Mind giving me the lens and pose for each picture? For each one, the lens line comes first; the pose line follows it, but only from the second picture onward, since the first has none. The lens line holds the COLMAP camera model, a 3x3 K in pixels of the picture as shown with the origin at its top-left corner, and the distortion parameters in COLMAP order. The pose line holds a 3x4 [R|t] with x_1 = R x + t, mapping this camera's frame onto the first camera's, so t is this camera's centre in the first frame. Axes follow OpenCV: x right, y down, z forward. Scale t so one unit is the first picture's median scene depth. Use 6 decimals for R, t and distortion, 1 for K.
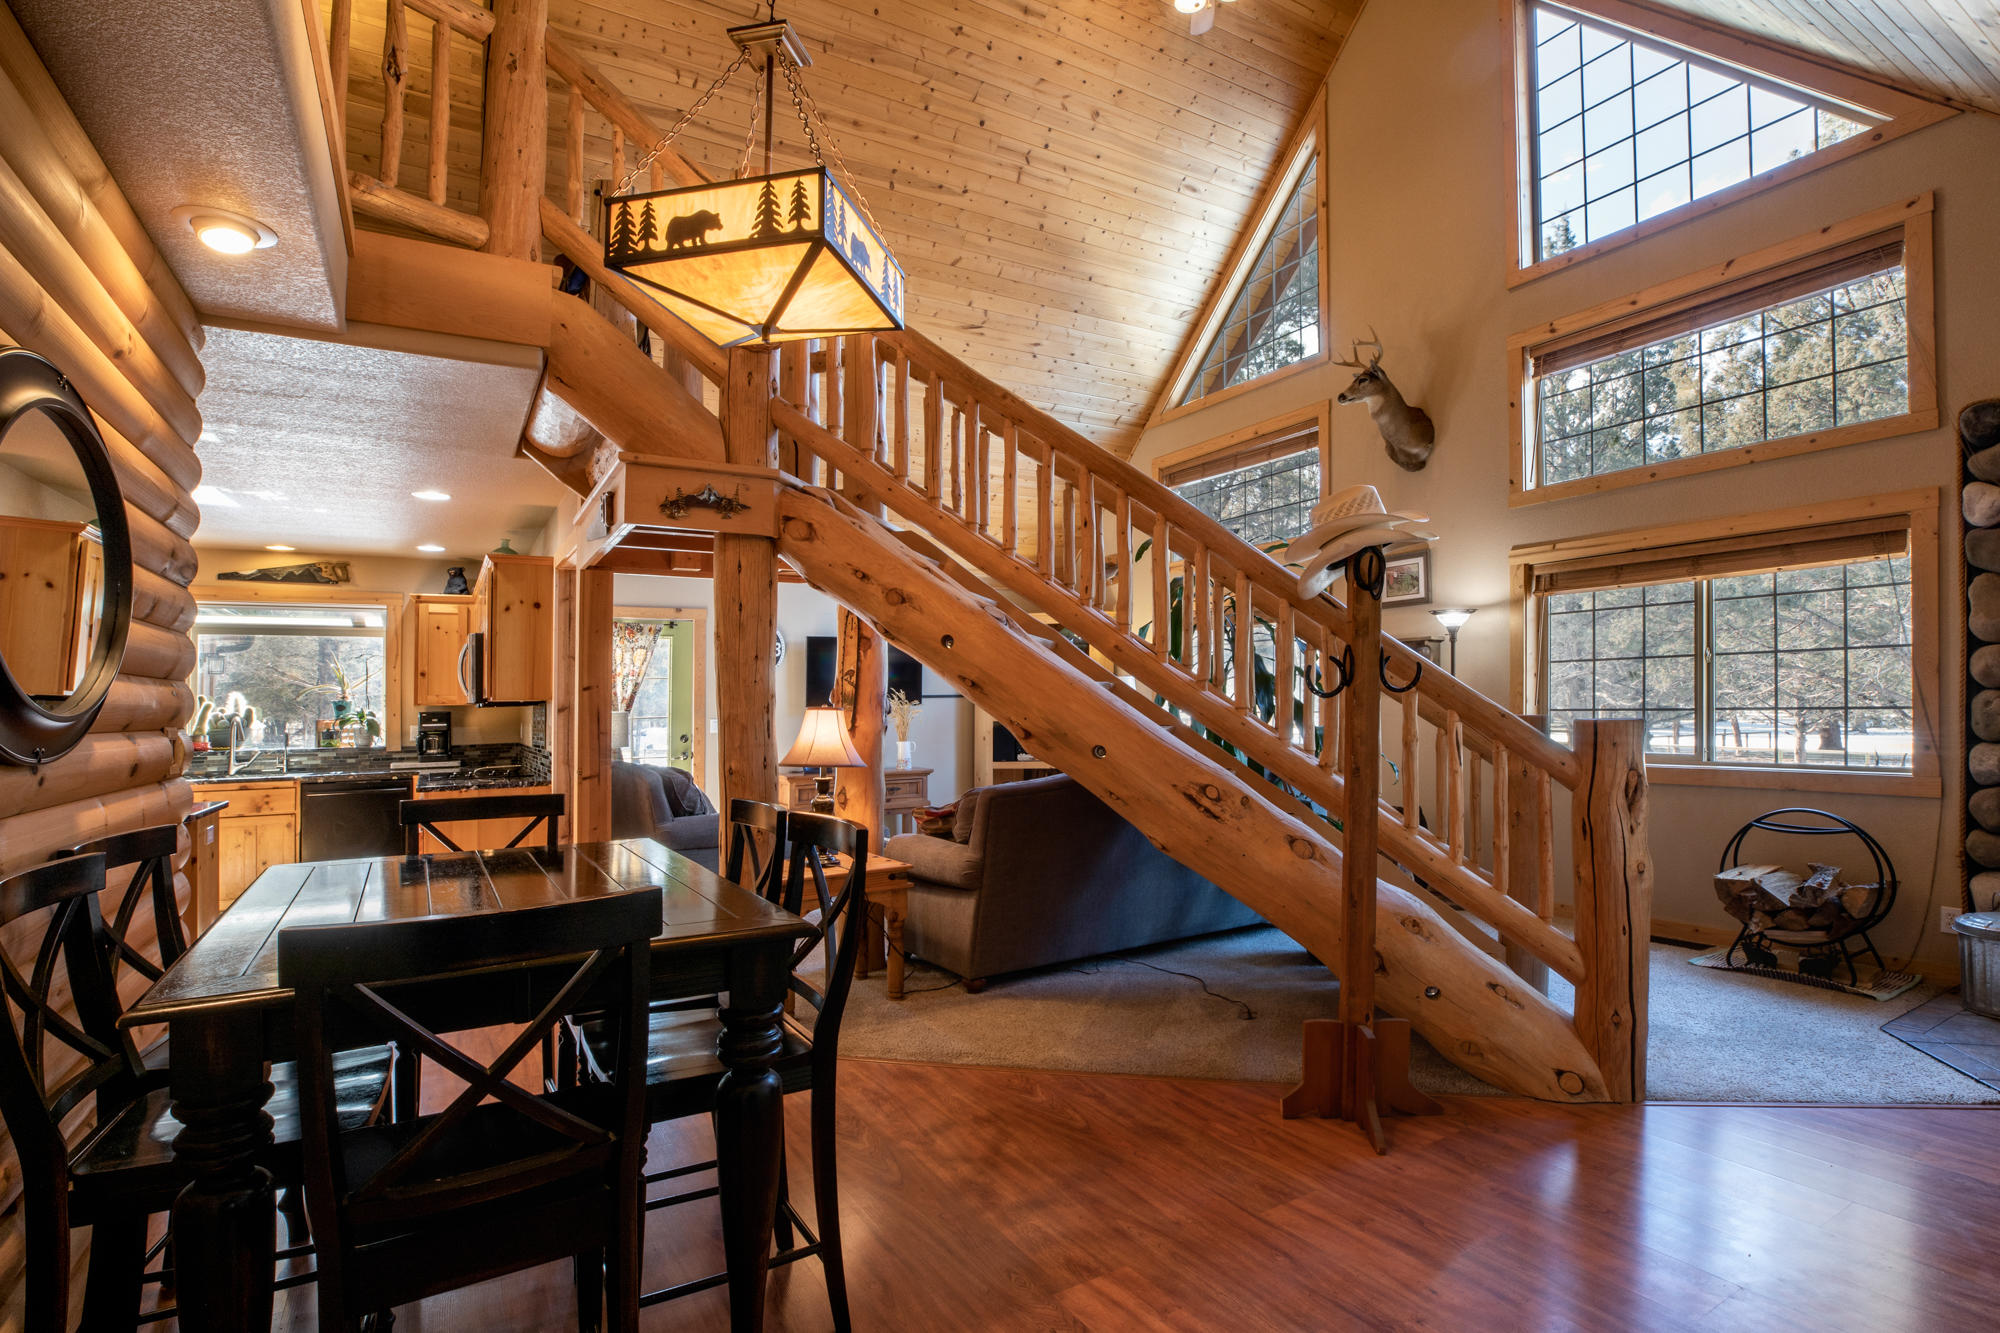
lens RADIAL K [[972.3, 0, 1038.8], [0, 972.3, 676.9], [0, 0, 1]] dist [-0.003746, -0.000214]
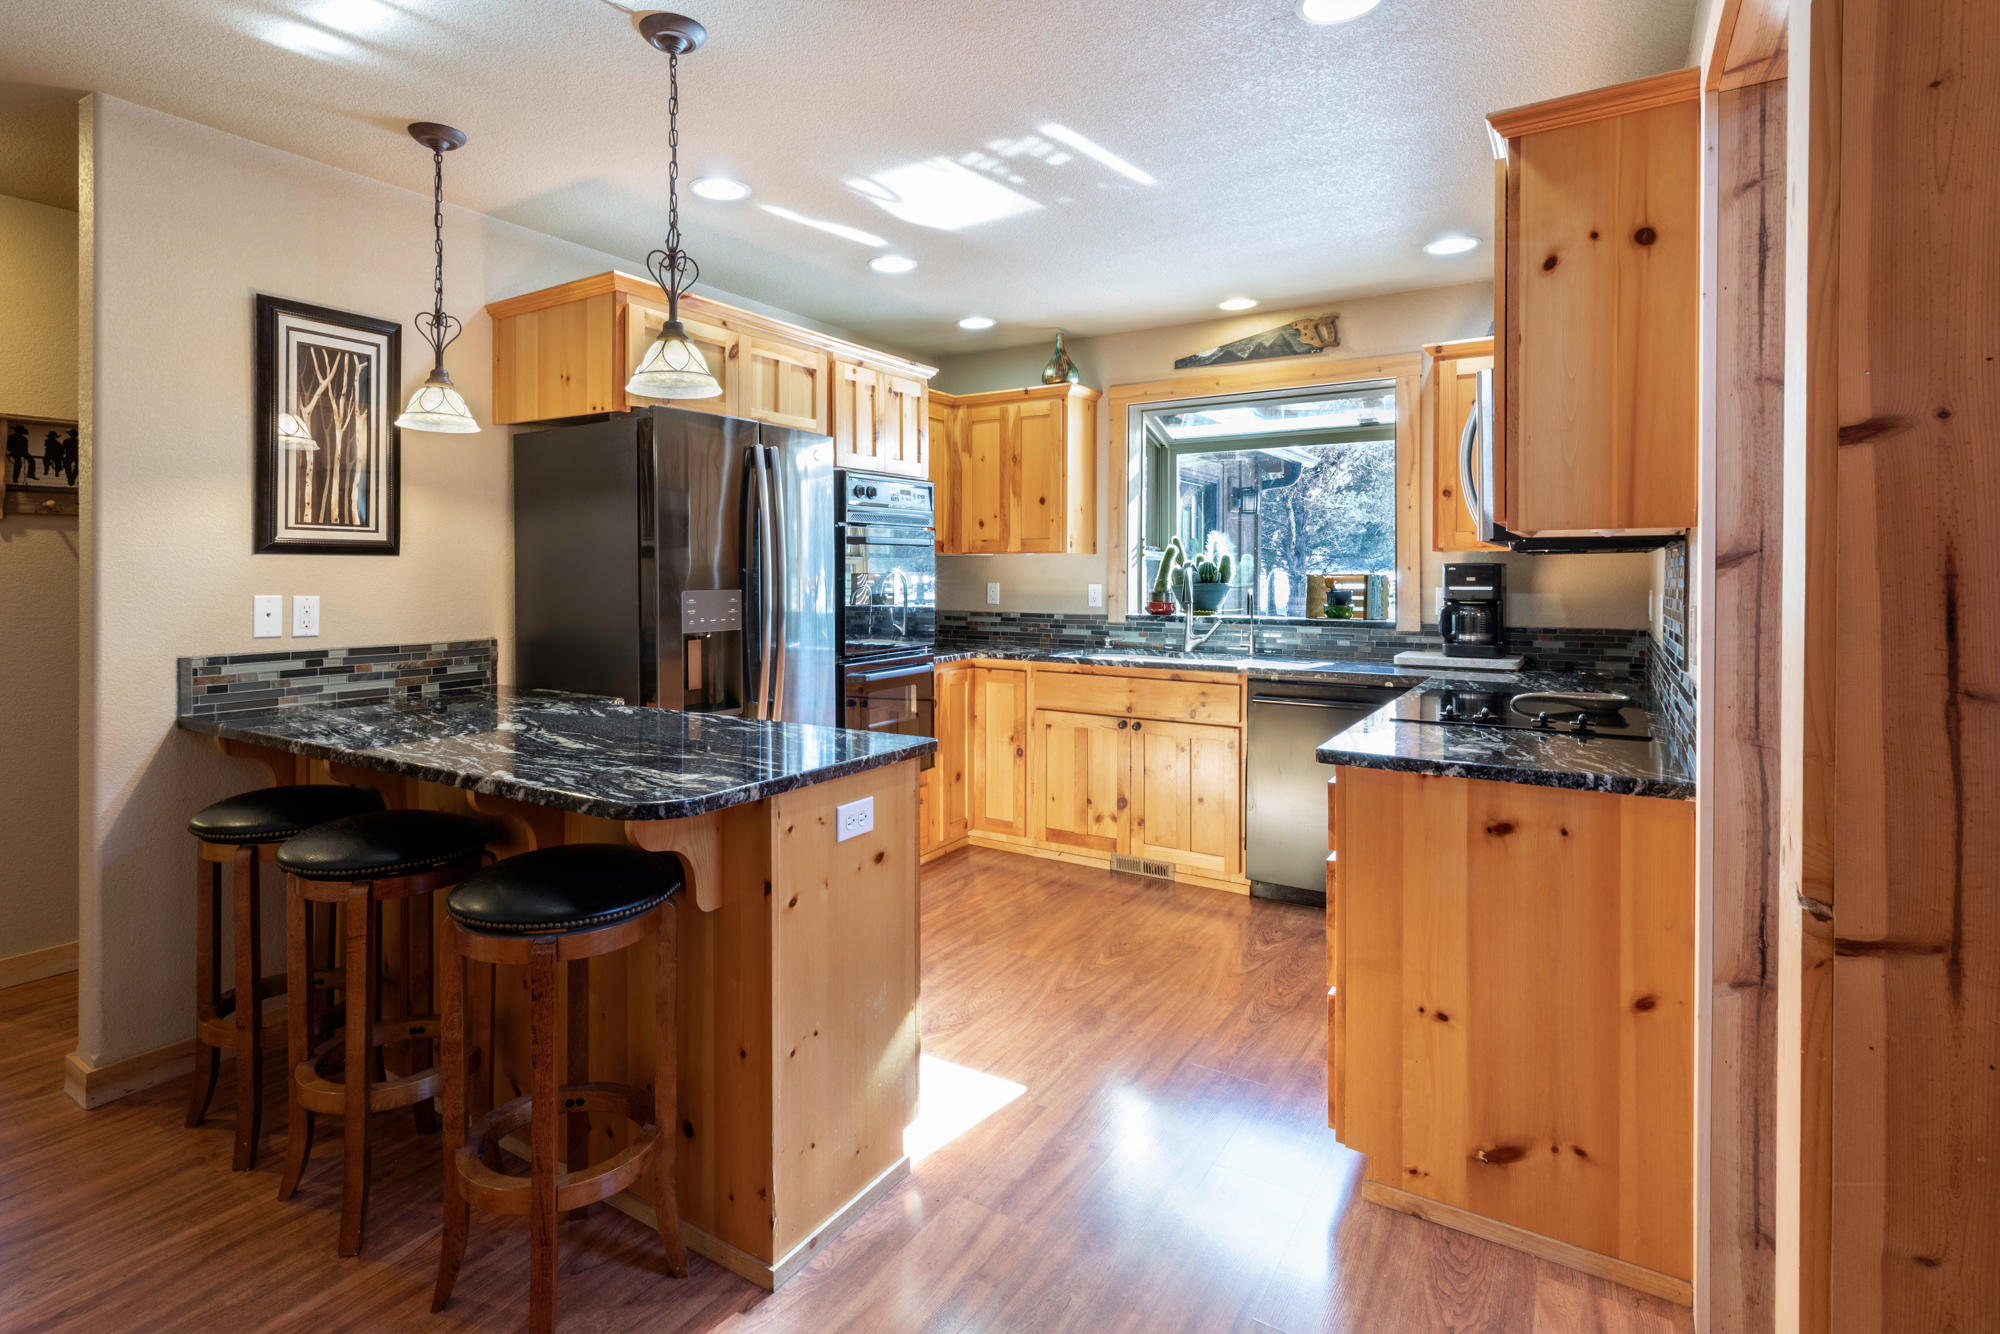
lens RADIAL K [[1004.5, 0, 934.3], [0, 1004.5, 571.3], [0, 0, 1]] dist [0.000651, -0.000341]
pose [[0.412213, 0.017118, -0.910927, -0.475983], [0.020836, 0.999385, 0.028209, 0.036755], [0.910849, -0.030608, 0.411603, 0.995912]]
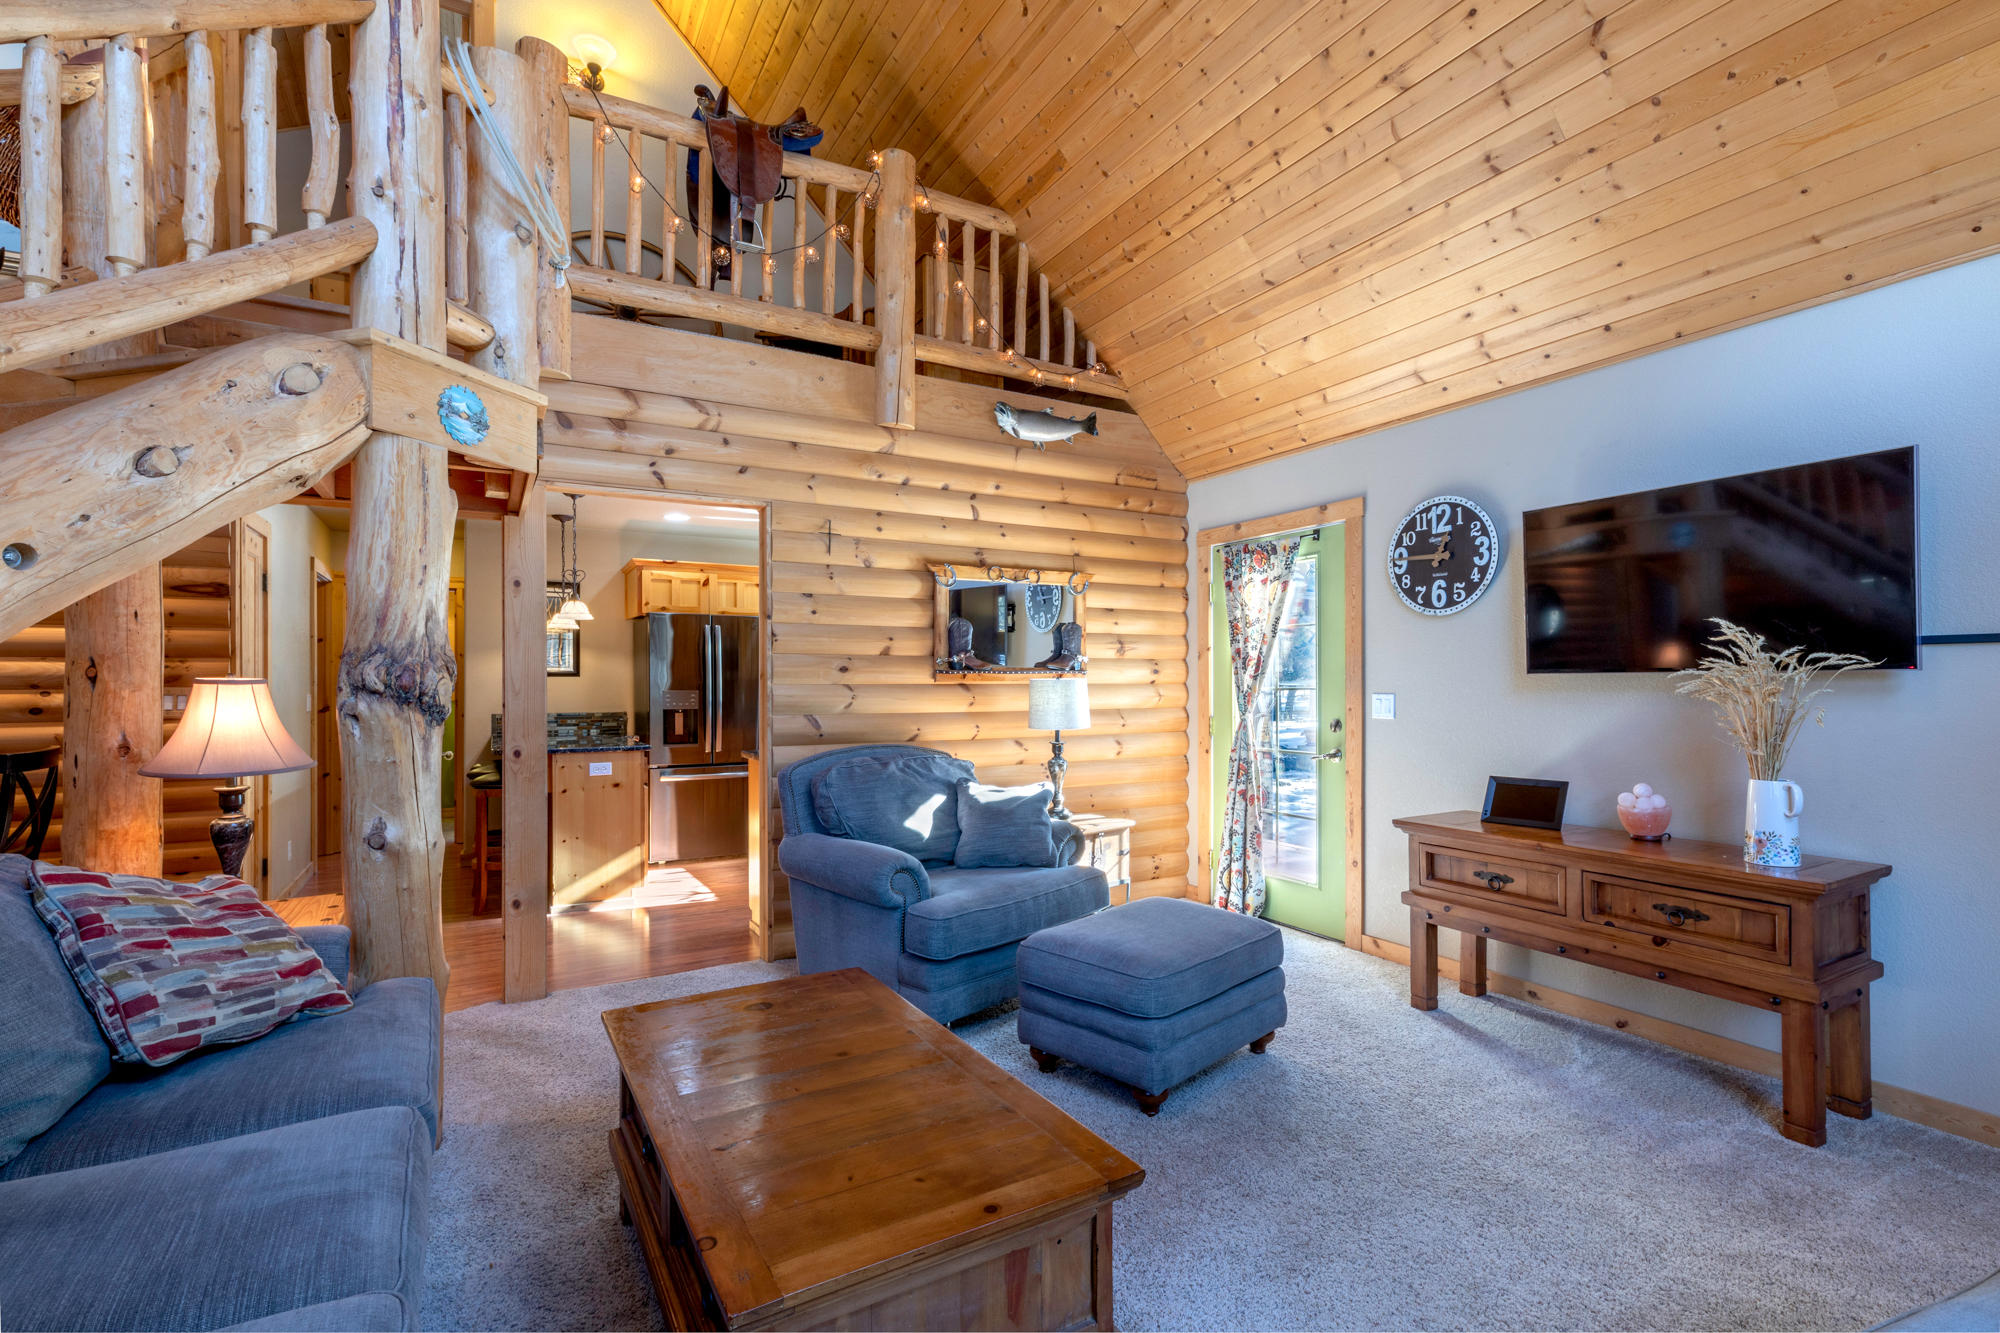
lens RADIAL K [[897.4, 0, 1000.0], [0, 897.4, 666.5], [0, 0, 1]] dist [-0.000459, -0.000199]
pose [[-0.024632, -0.001110, -0.999696, 0.418027], [0.034676, 0.999397, -0.001964, 0.050900], [0.999095, -0.034714, -0.024579, 1.863752]]
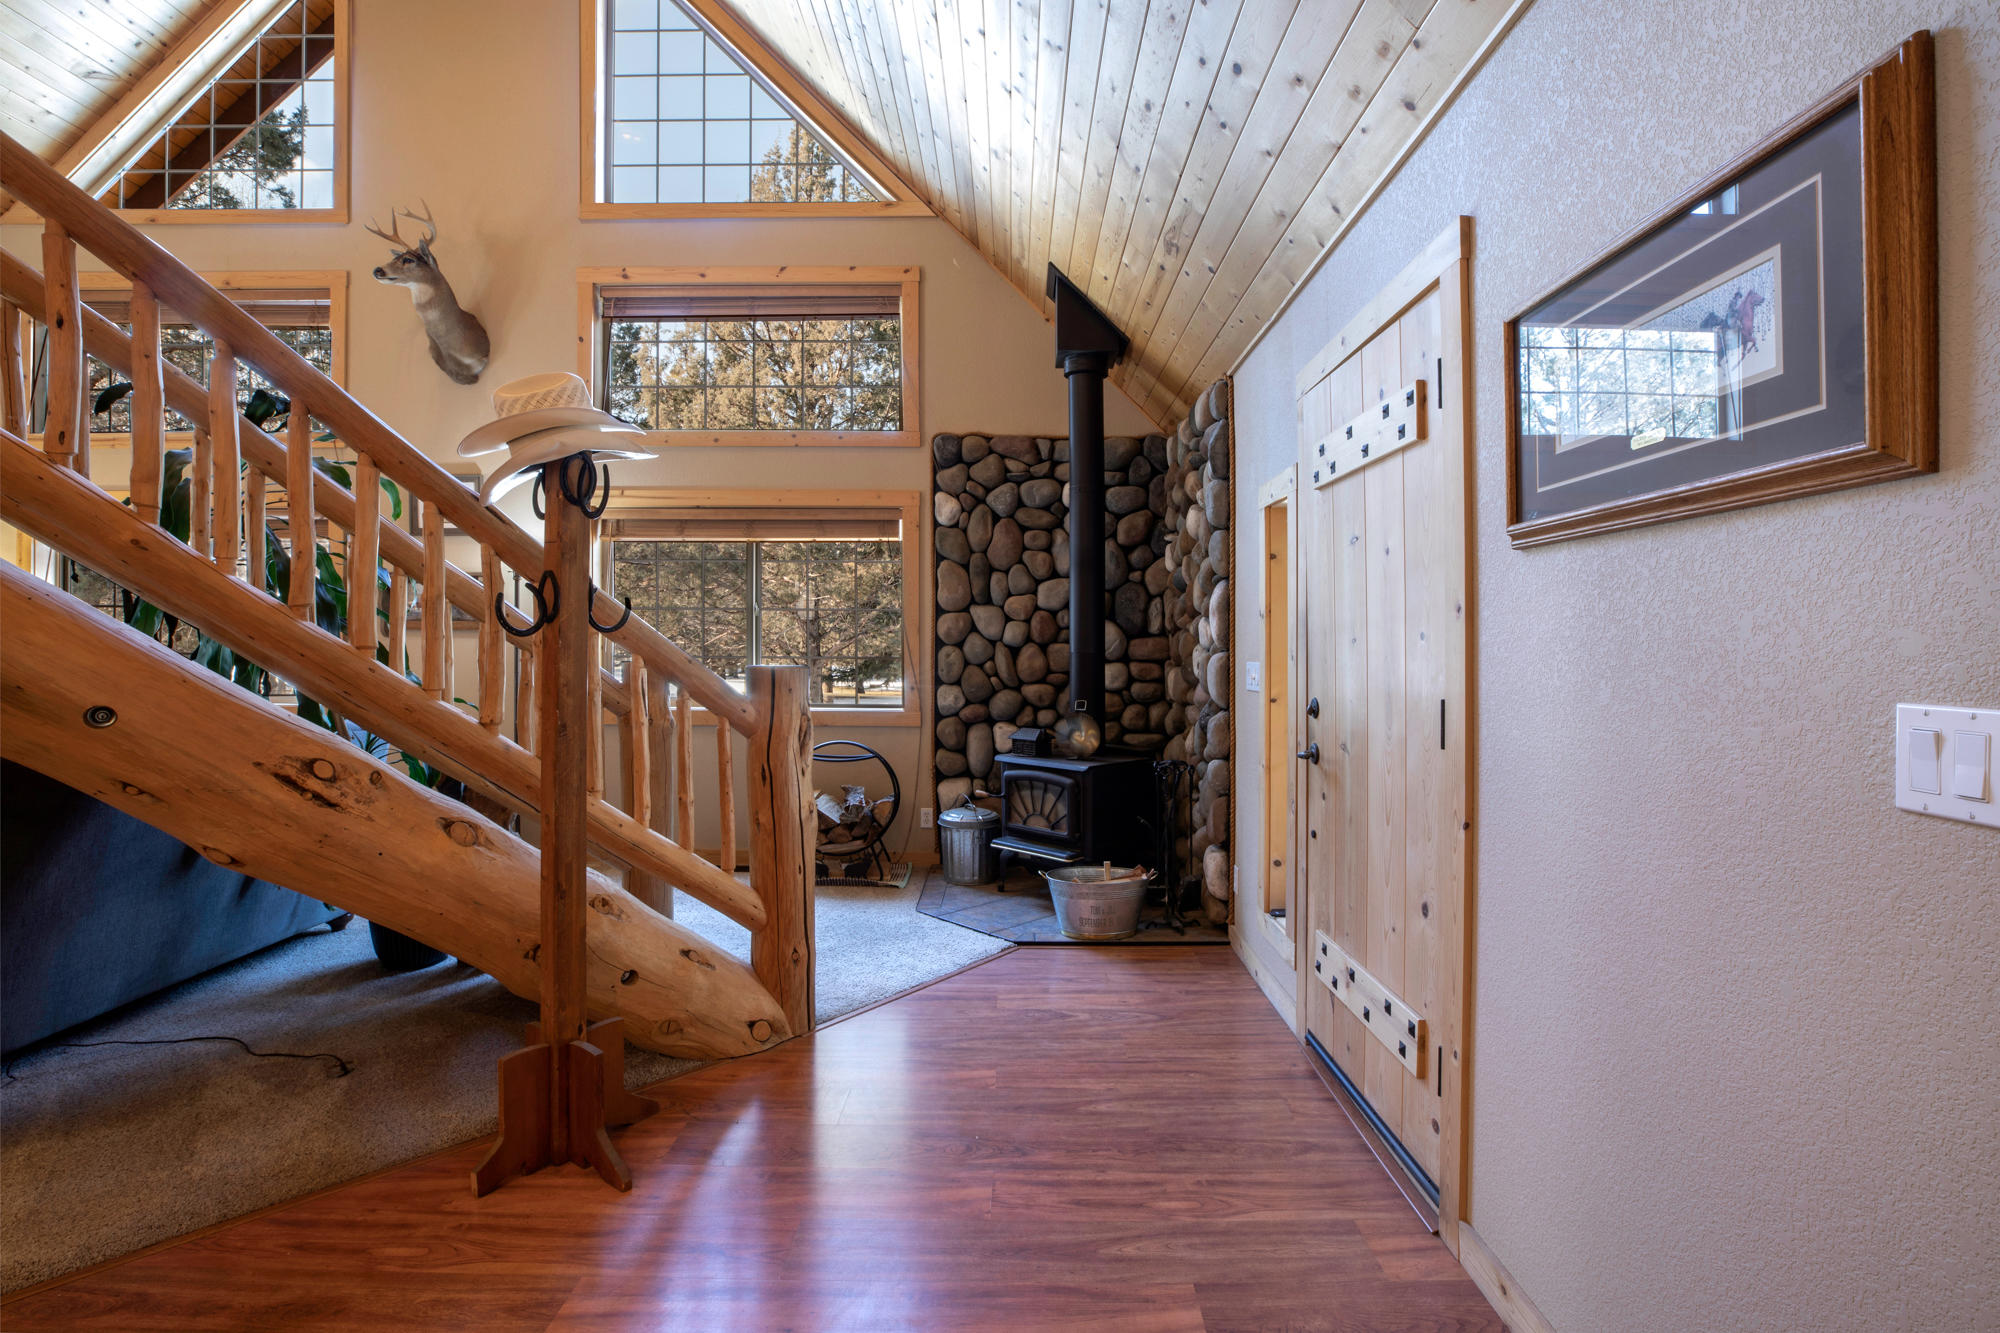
lens RADIAL K [[951.4, 0, 1022.6], [0, 951.4, 660.2], [0, 0, 1]] dist [-0.038795, 0.015278]
pose [[0.551137, 0.009957, 0.834355, -0.077749], [-0.041590, 0.999014, 0.015551, 0.008436], [-0.833378, -0.043271, 0.551008, 0.176192]]
